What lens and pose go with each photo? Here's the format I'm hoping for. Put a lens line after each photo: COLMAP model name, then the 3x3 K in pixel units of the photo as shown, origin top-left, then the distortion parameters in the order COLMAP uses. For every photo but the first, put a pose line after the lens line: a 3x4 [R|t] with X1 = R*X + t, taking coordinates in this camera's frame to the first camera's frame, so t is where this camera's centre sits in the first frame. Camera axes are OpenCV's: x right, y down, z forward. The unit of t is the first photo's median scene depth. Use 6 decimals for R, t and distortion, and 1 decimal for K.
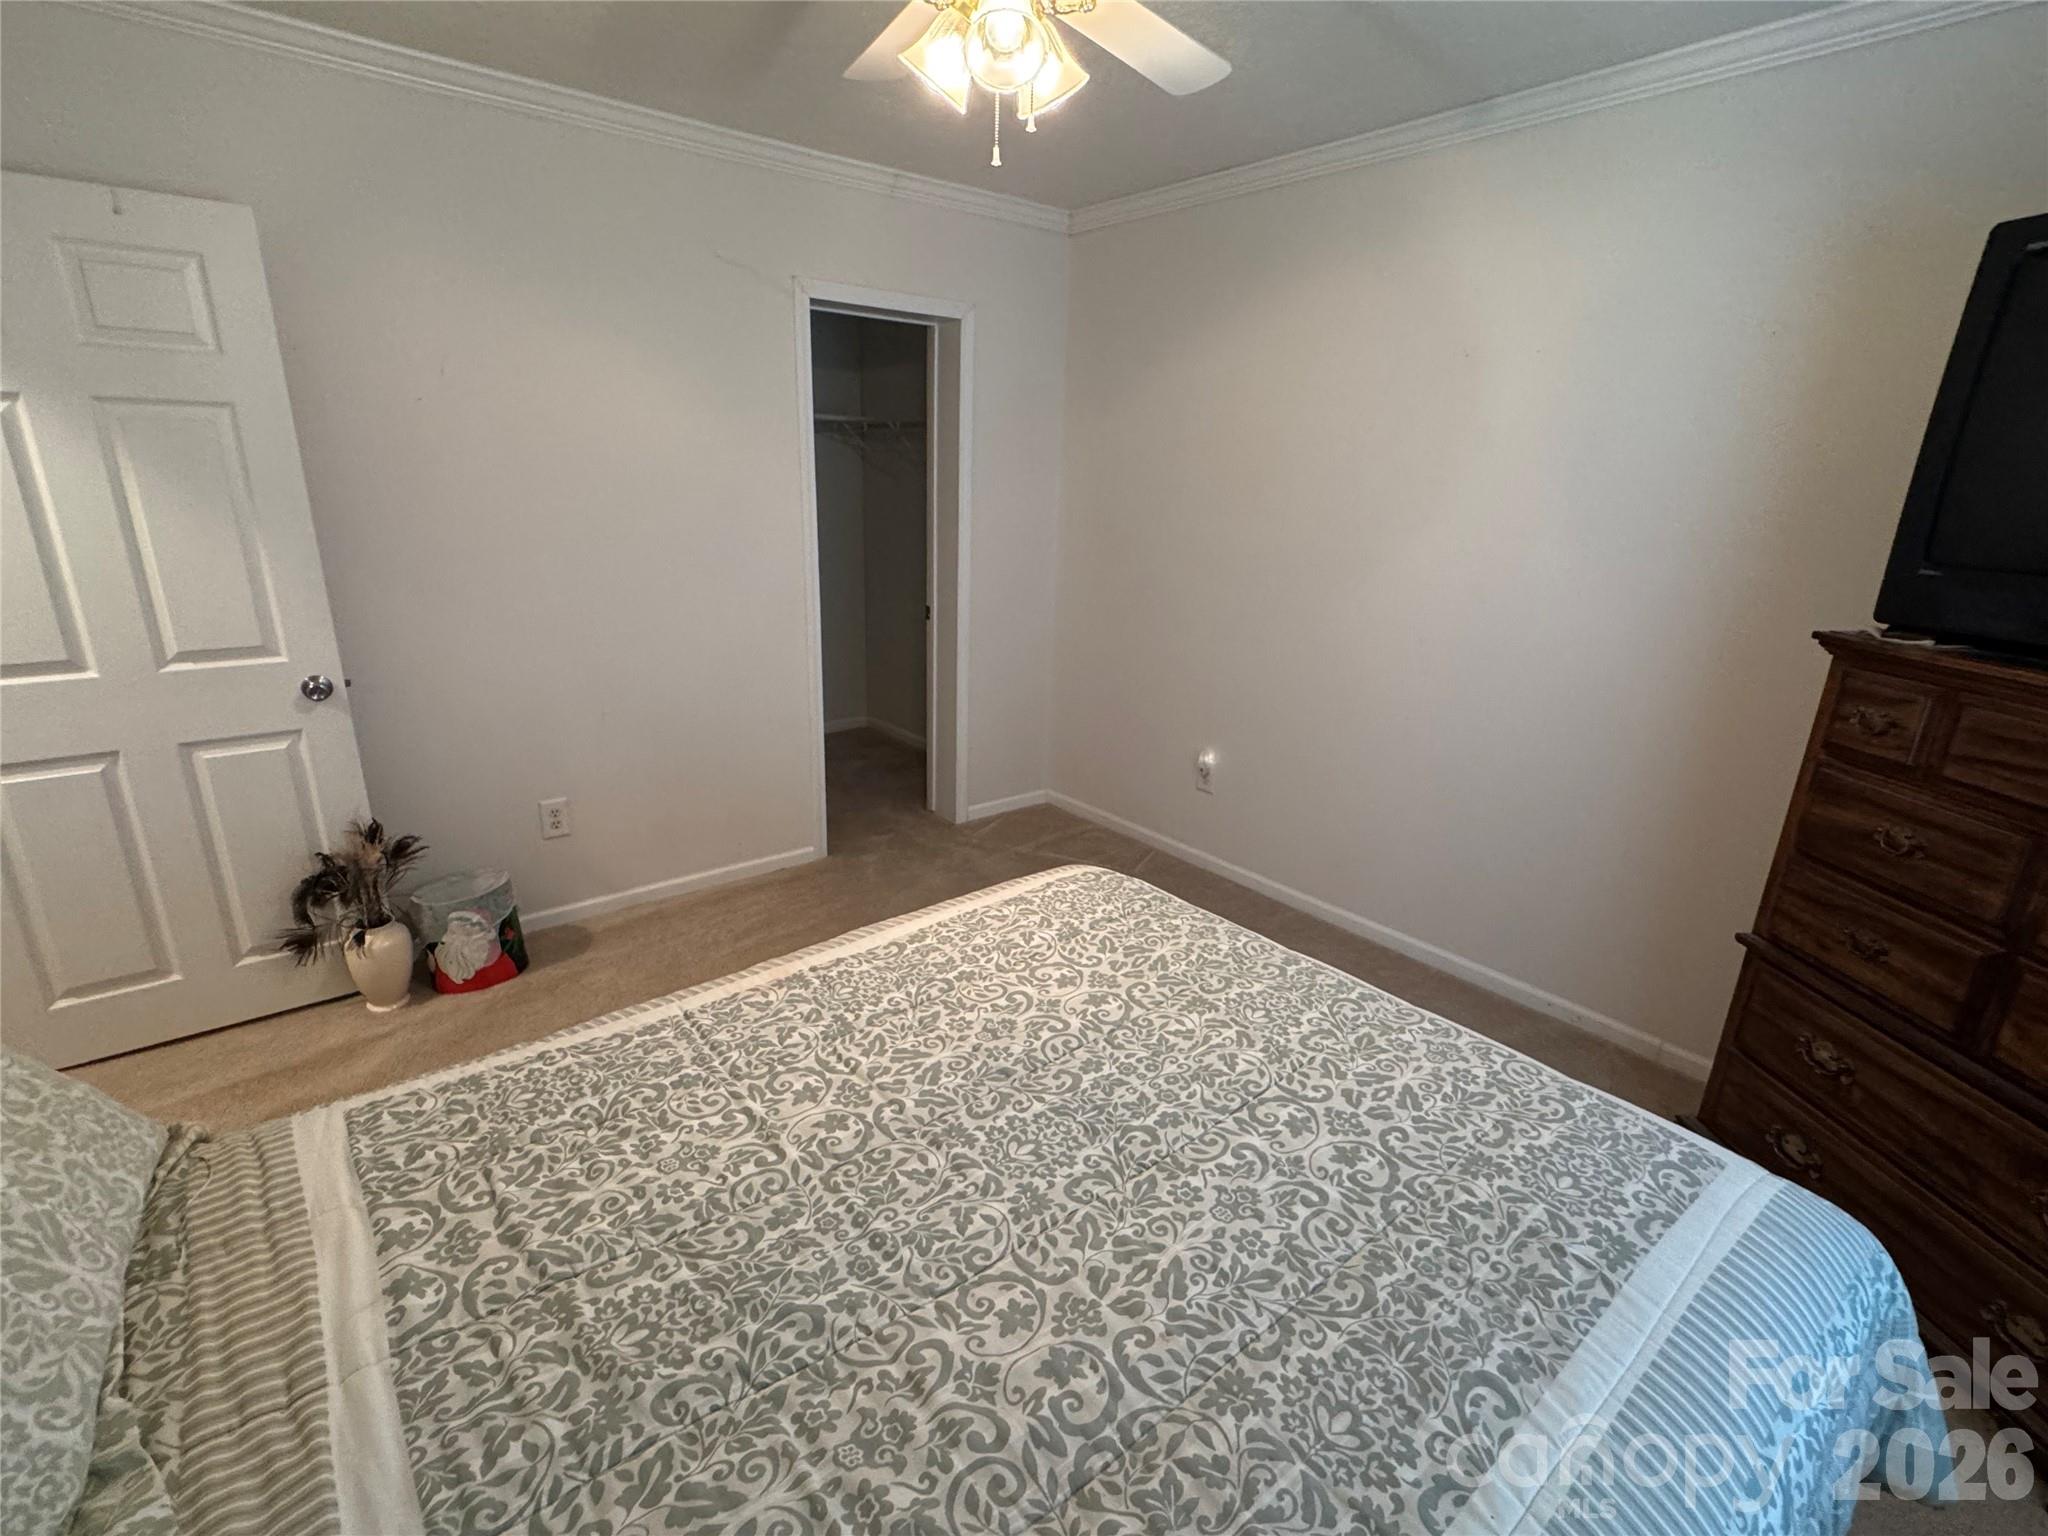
lens RADIAL K [[939.2, 0, 1024.2], [0, 939.2, 764.5], [0, 0, 1]] dist [0.001102, -0.000695]
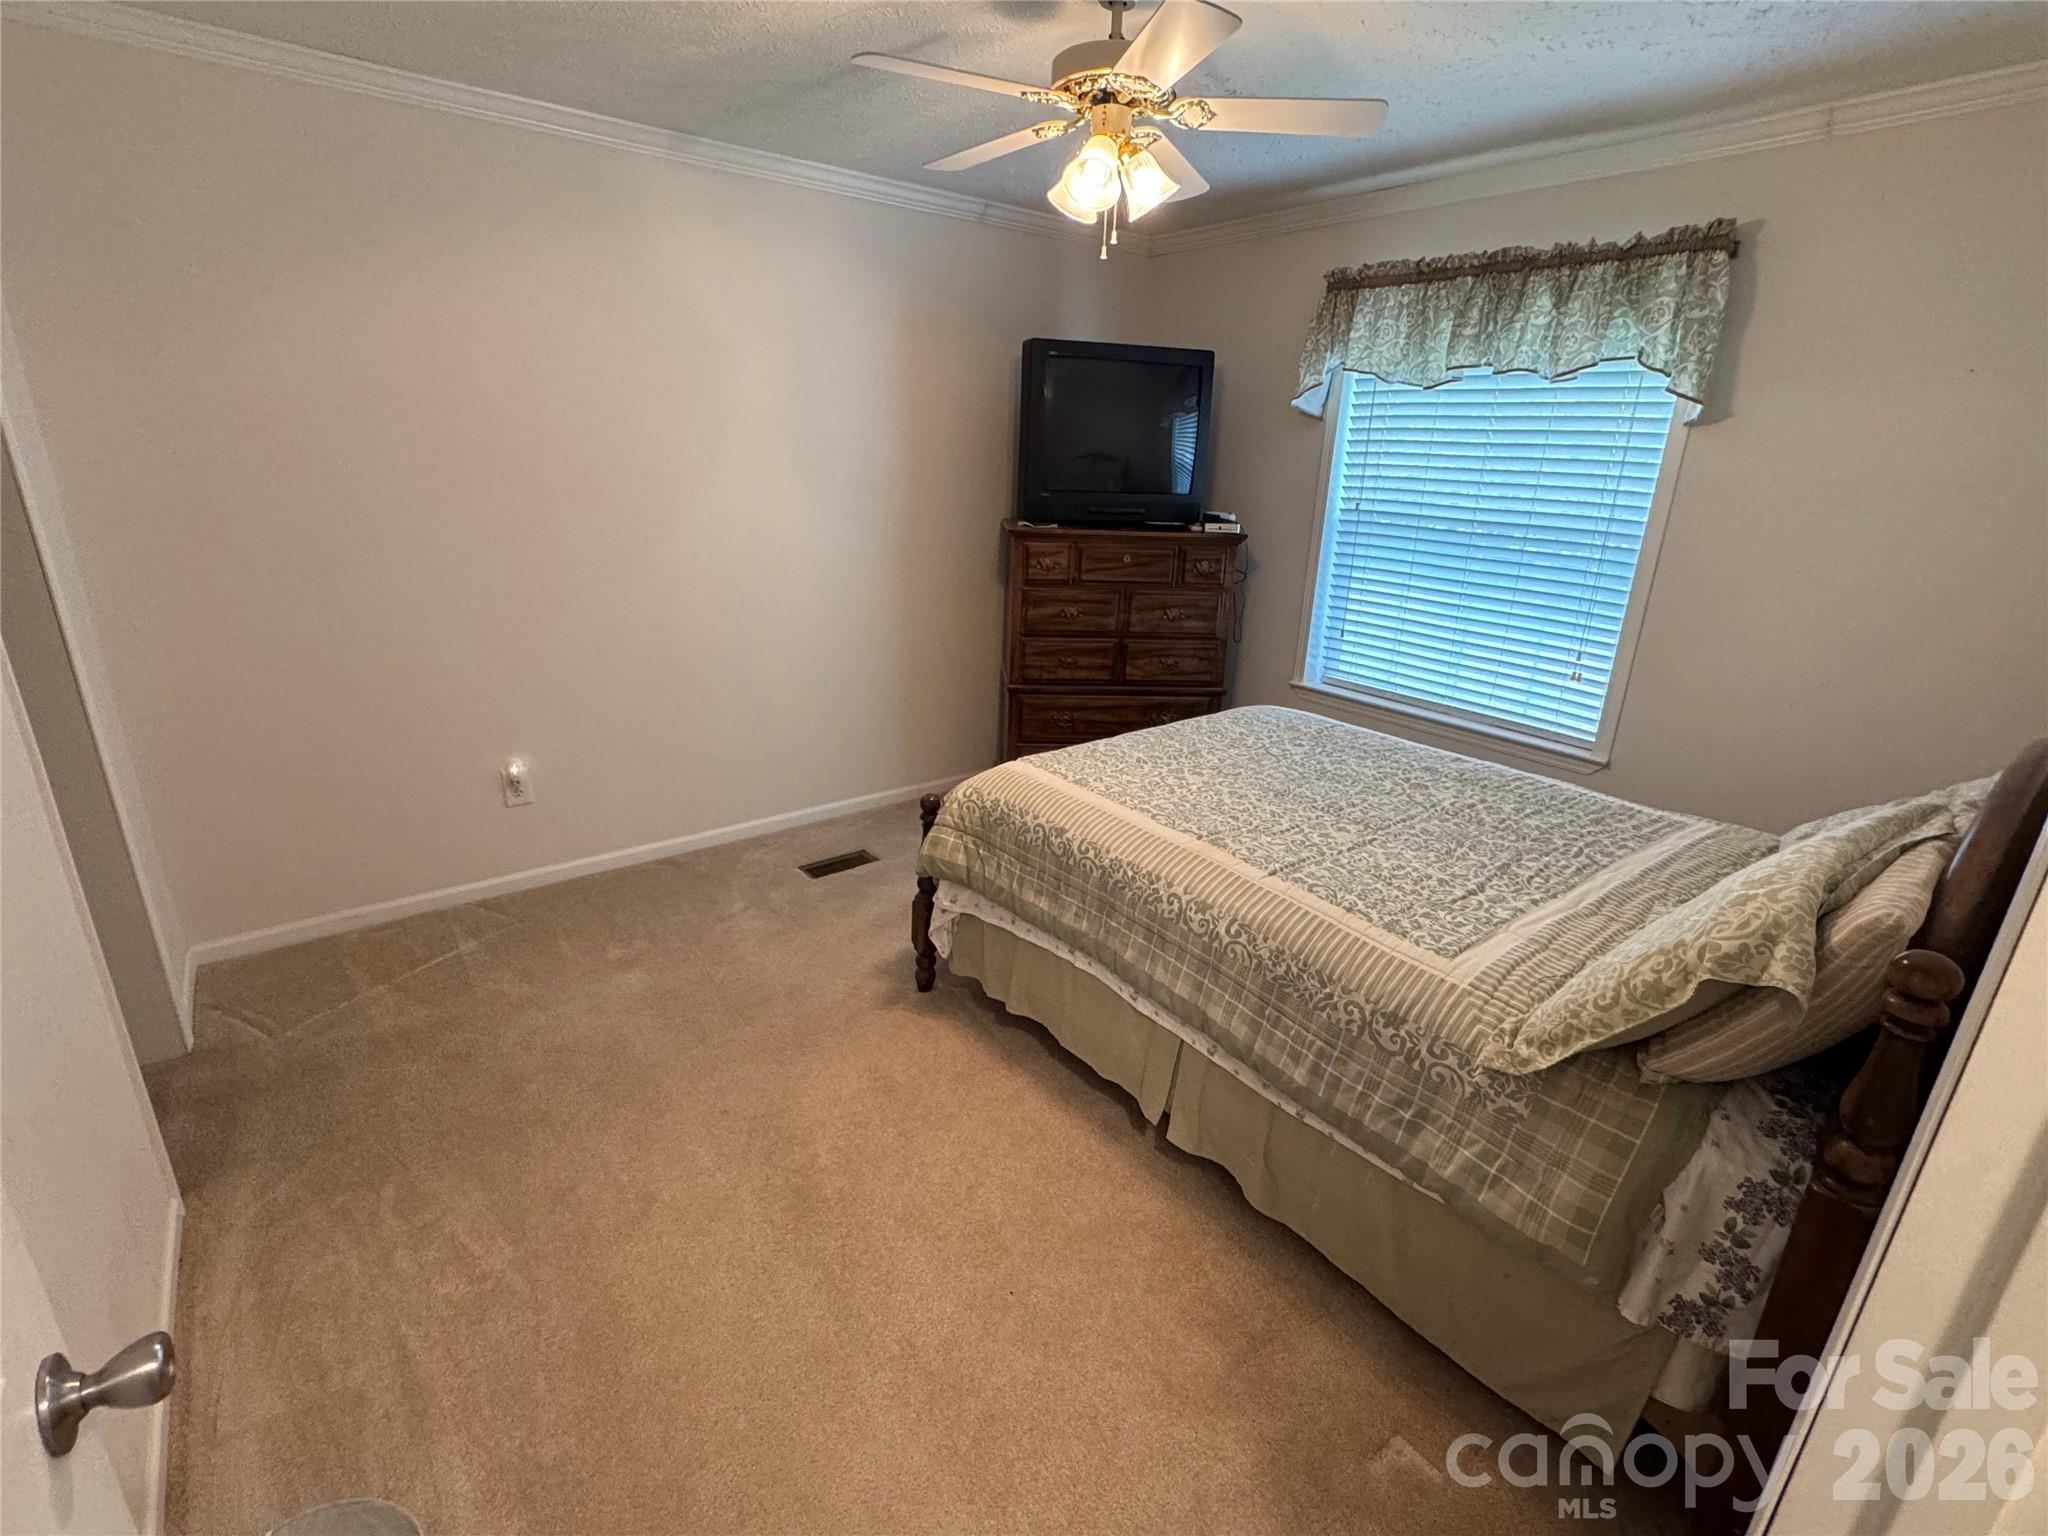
lens RADIAL K [[939.2, 0, 1026.7], [0, 939.2, 762.8], [0, 0, 1]] dist [0.001102, -0.000695]
pose [[0.011634, -0.345516, 0.938341, -1.559809], [0.268163, 0.905107, 0.329954, -0.431956], [-0.963303, 0.247790, 0.103184, 1.111728]]
